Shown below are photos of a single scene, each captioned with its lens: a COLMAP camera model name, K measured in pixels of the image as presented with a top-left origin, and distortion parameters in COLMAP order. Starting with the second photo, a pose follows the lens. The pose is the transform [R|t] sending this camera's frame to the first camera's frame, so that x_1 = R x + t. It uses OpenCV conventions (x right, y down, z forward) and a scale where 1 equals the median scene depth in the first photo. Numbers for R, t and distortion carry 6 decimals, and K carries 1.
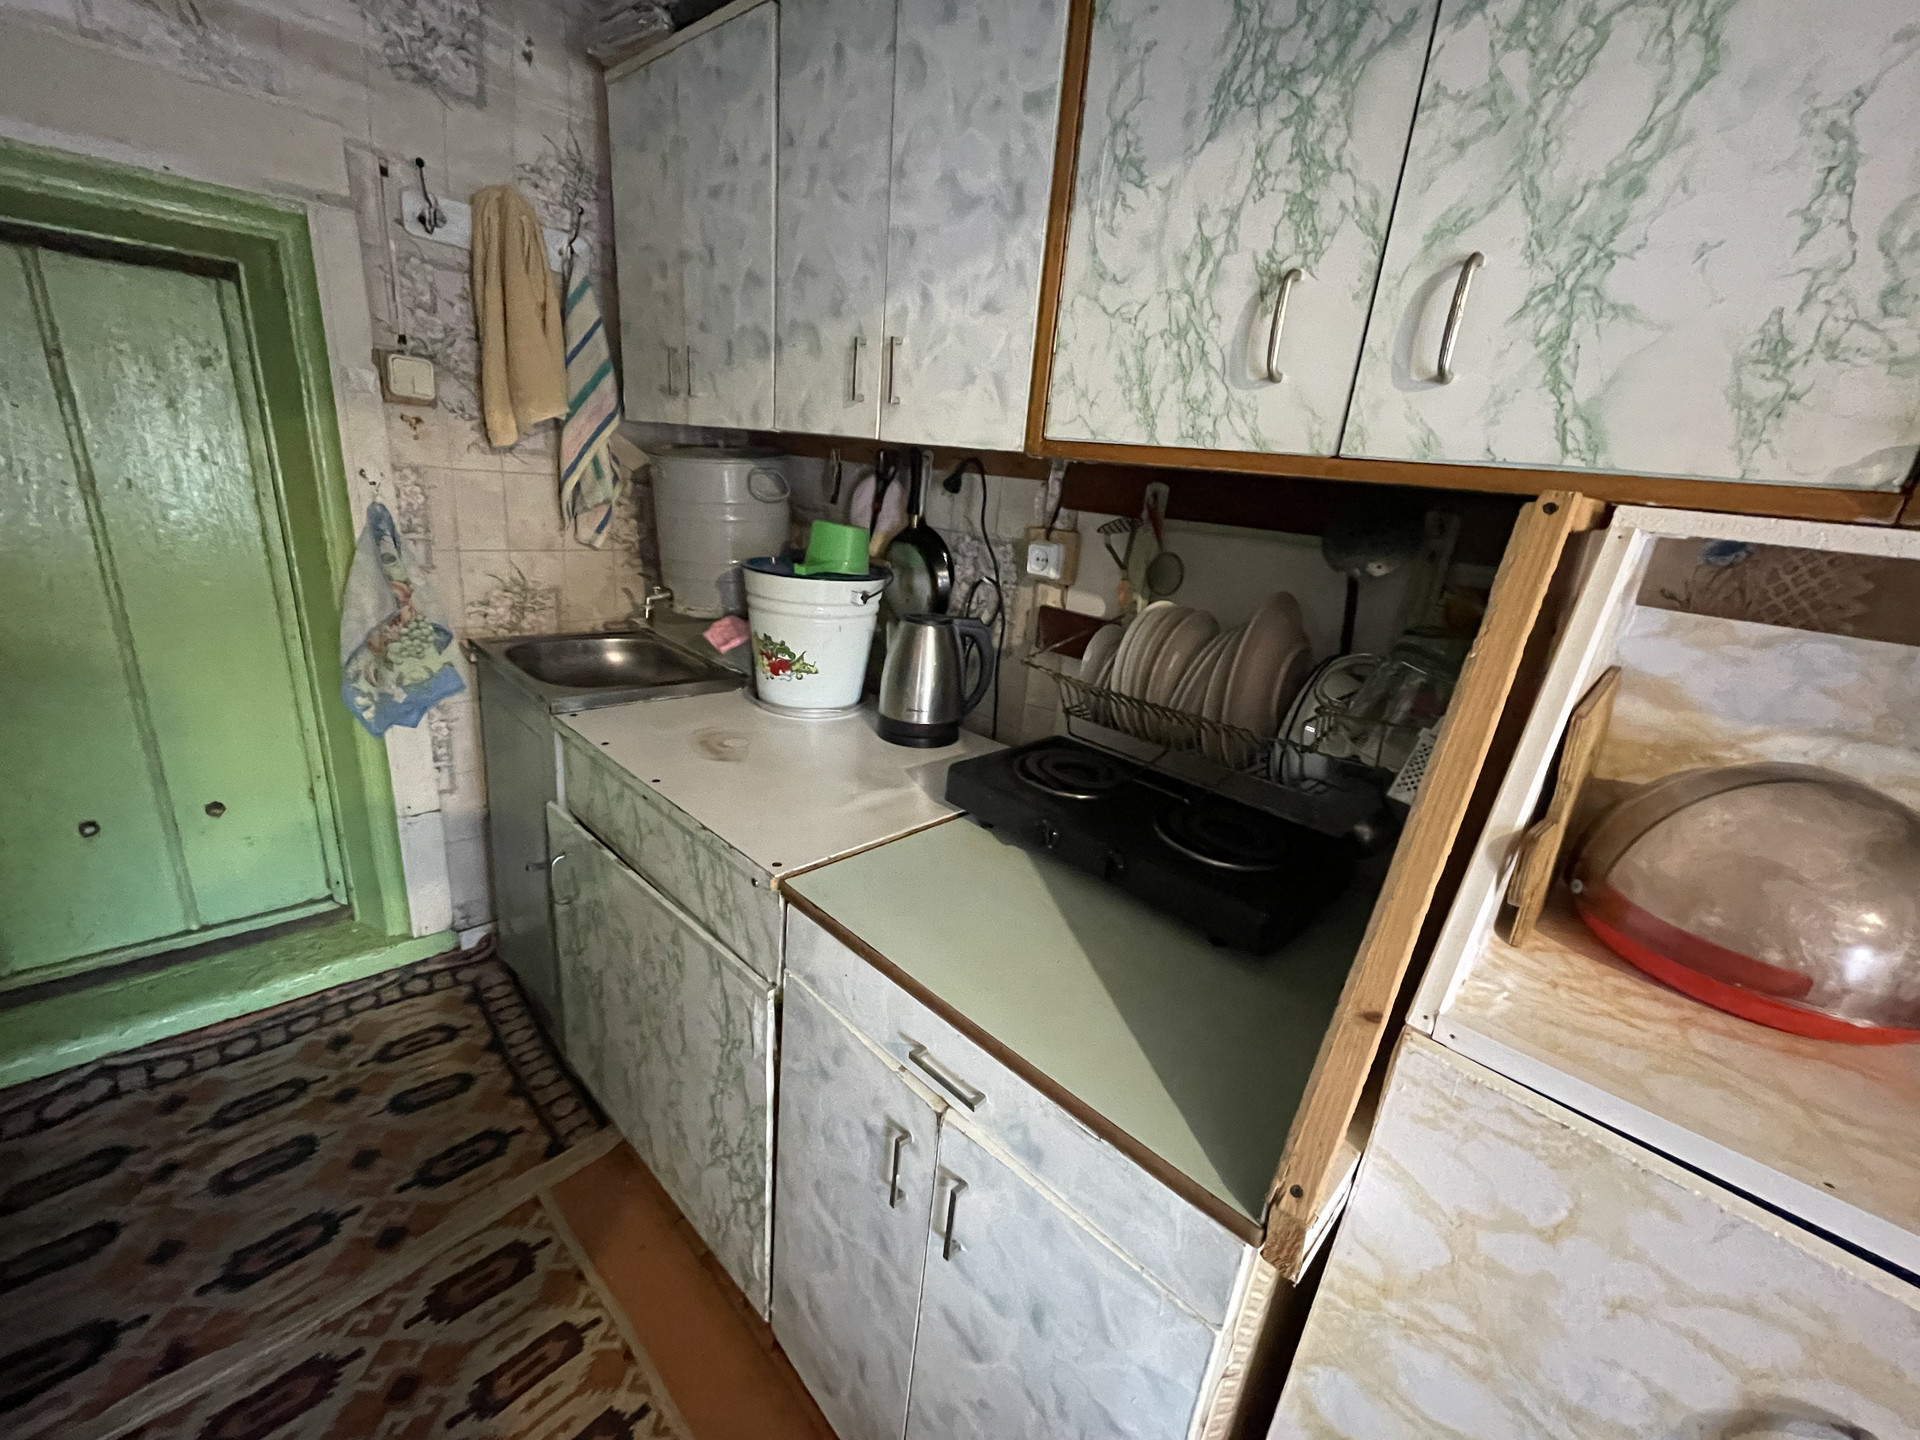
lens RADIAL K [[773.4, 0, 960.0], [0, 773.4, 720.0], [0, 0, 1]] dist [0.001025, -0.000641]
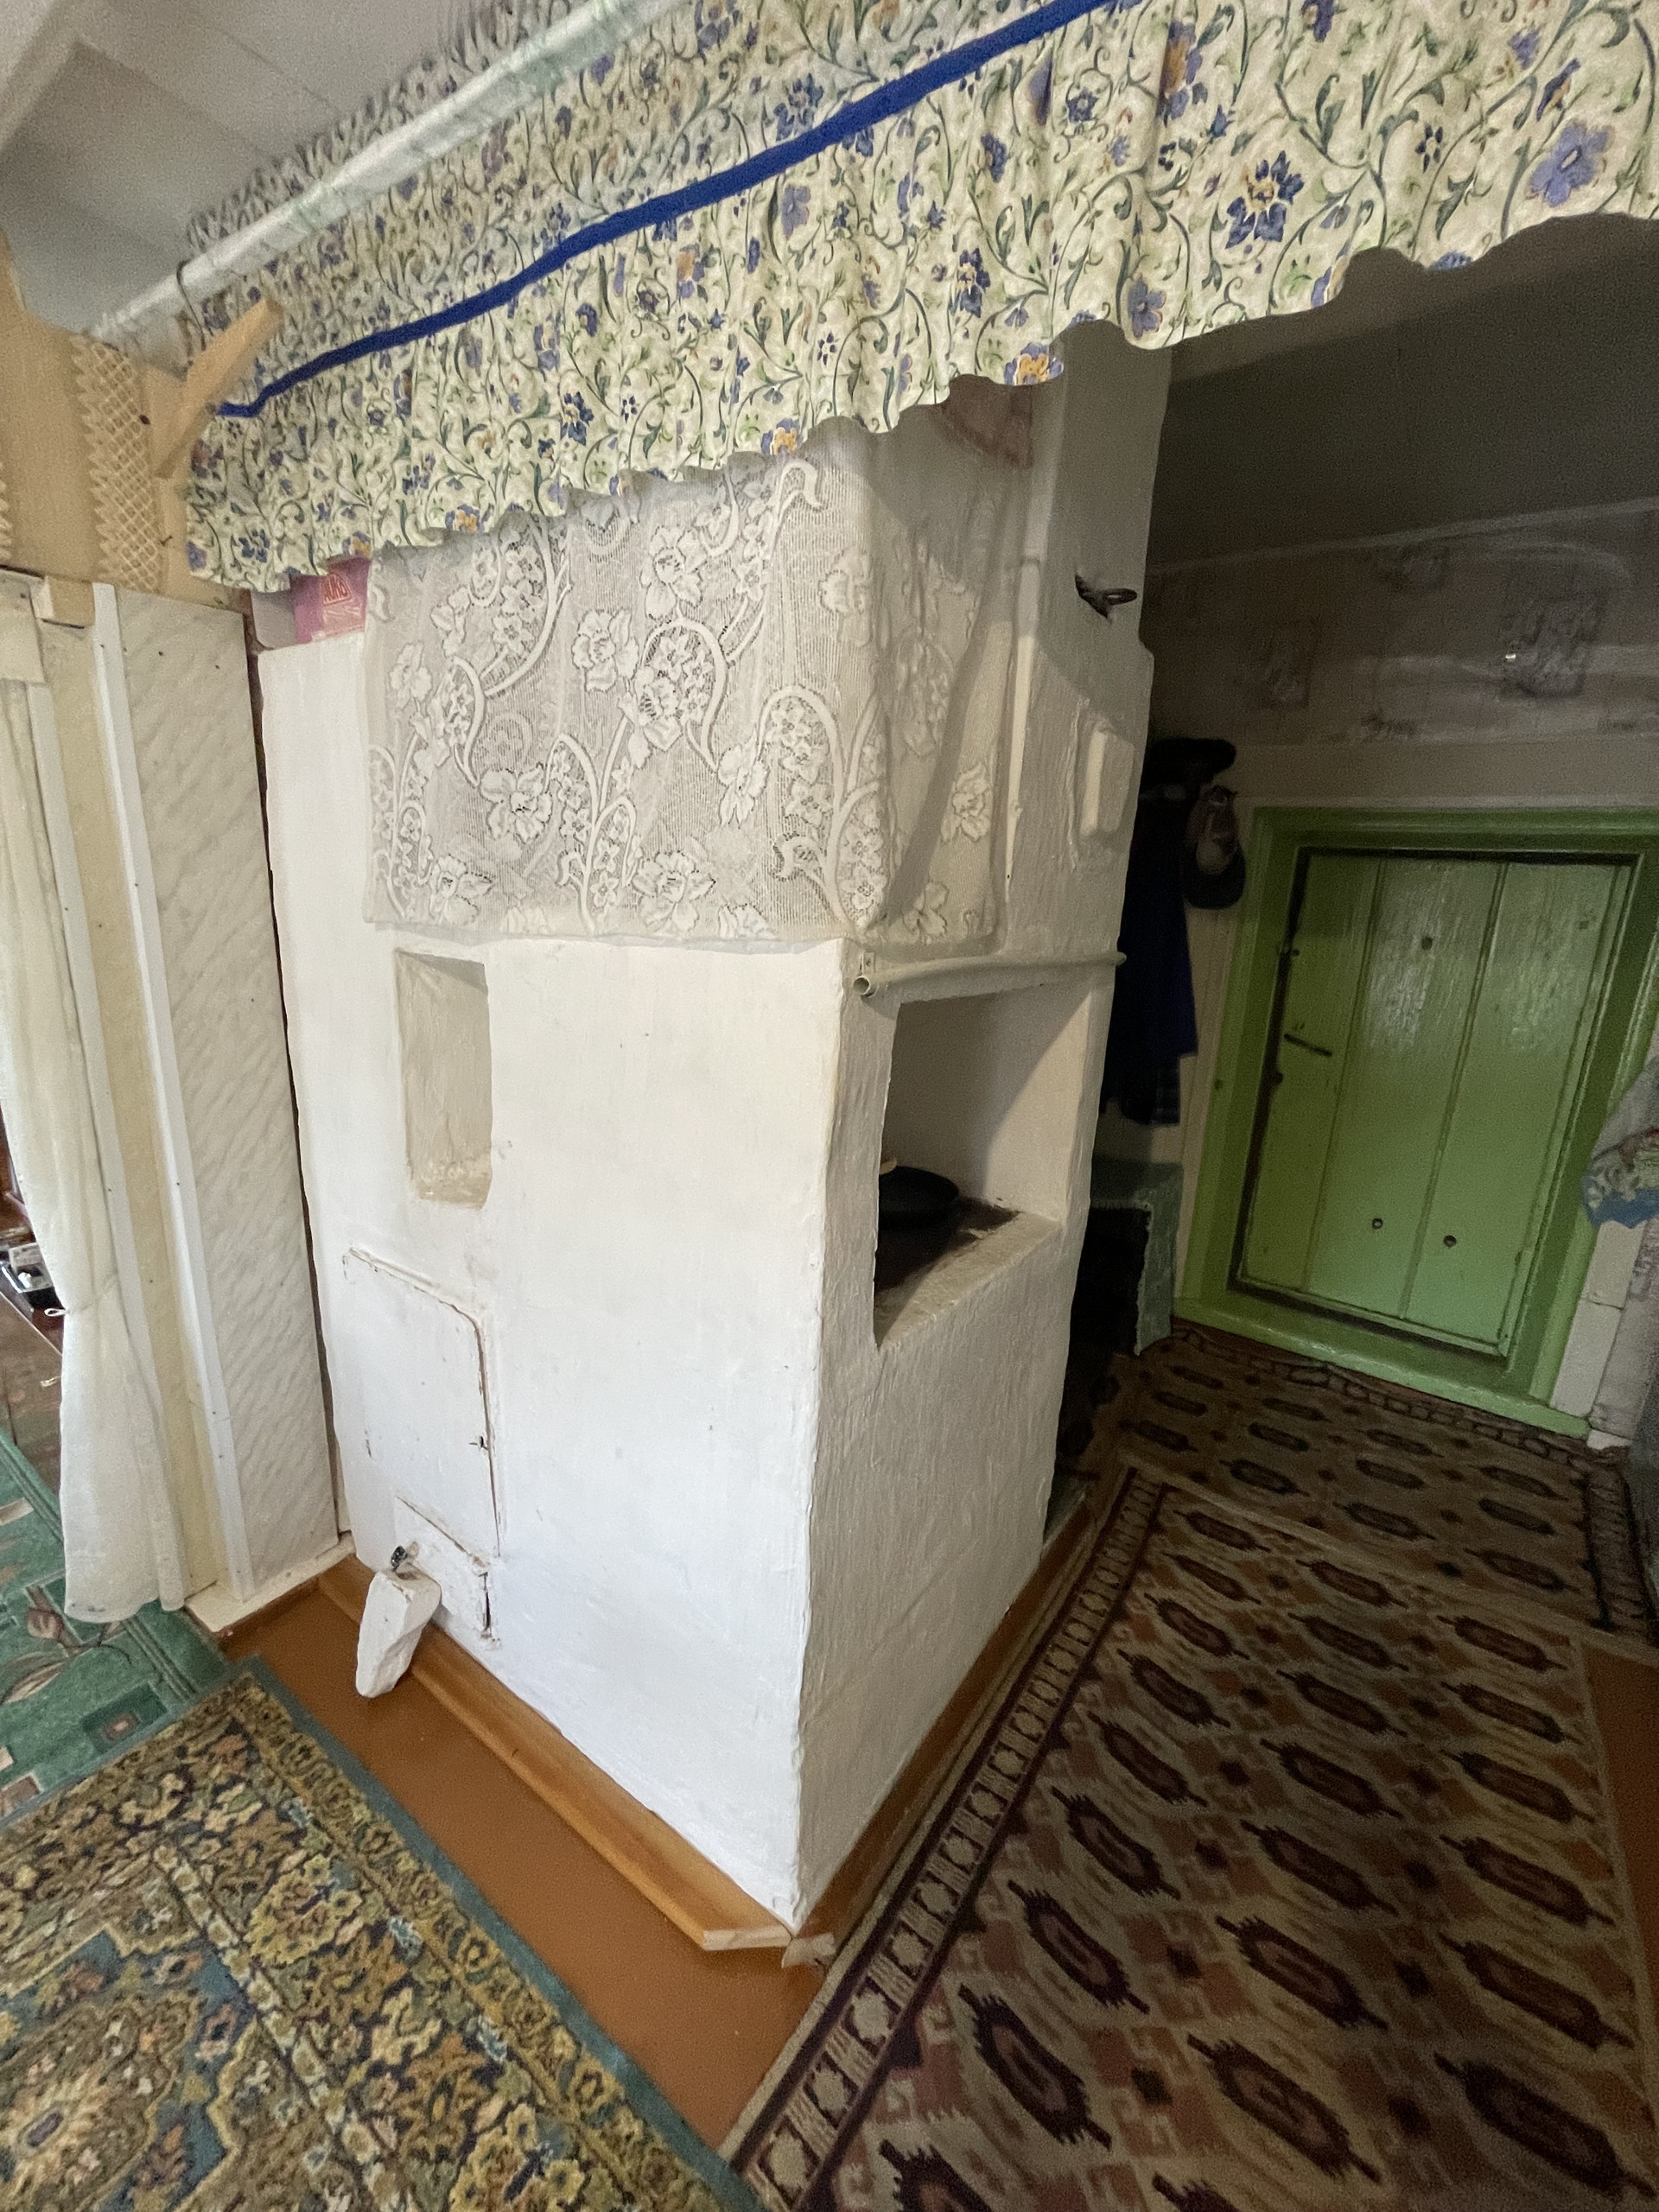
lens RADIAL K [[891.0, 0, 829.5], [0, 891.0, 1106.0], [0, 0, 1]] dist [0.001025, -0.000641]
pose [[0.174631, 0.159189, -0.971680, 0.334682], [-0.338868, 0.936277, 0.092487, 0.123521], [0.924485, 0.313120, 0.217447, -0.428867]]
